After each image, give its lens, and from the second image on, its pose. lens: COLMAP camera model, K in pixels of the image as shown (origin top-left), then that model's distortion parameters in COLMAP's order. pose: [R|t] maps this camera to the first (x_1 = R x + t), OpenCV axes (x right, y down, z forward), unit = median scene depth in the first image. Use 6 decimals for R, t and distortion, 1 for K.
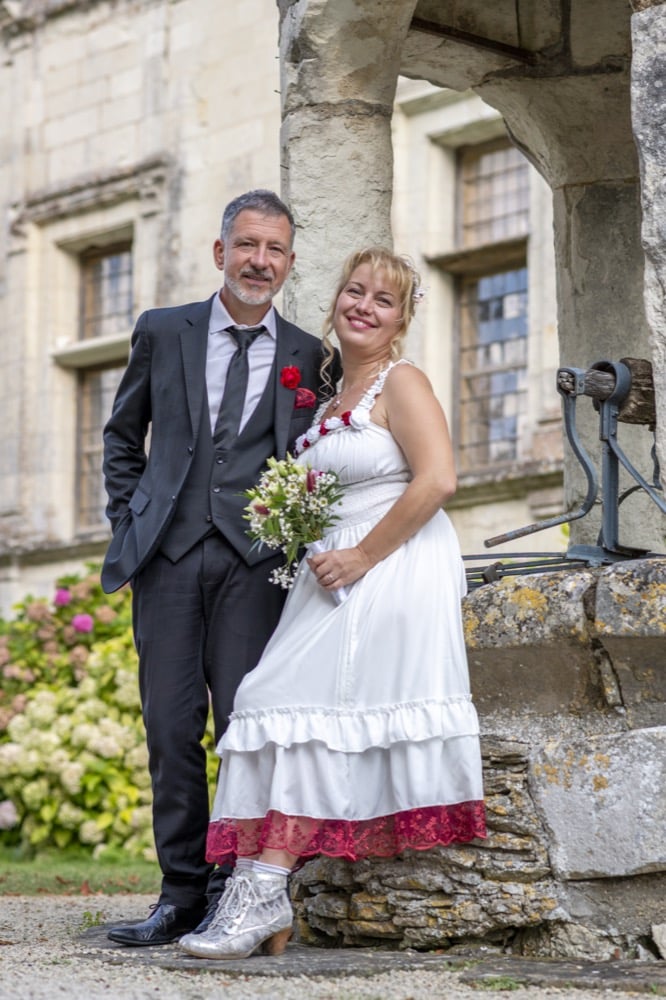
lens RADIAL K [[2685.3, 0, 335.5], [0, 2685.3, 502.8], [0, 0, 1]] dist [0.065518, 0.052082]
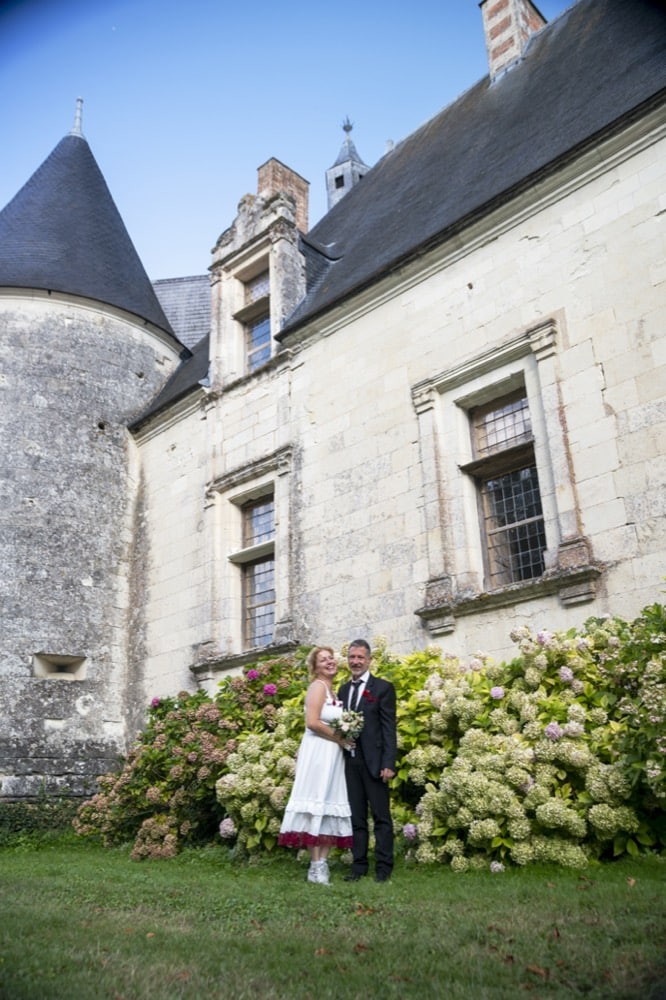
lens RADIAL K [[837.8, 0, 328.0], [0, 837.8, 498.8], [0, 0, 1]] dist [-0.057422, 0.016408]
pose [[0.997909, -0.023046, 0.060387, -0.104154], [0.035819, 0.974870, -0.219876, 0.053444], [-0.053802, 0.221579, 0.973657, 0.615023]]
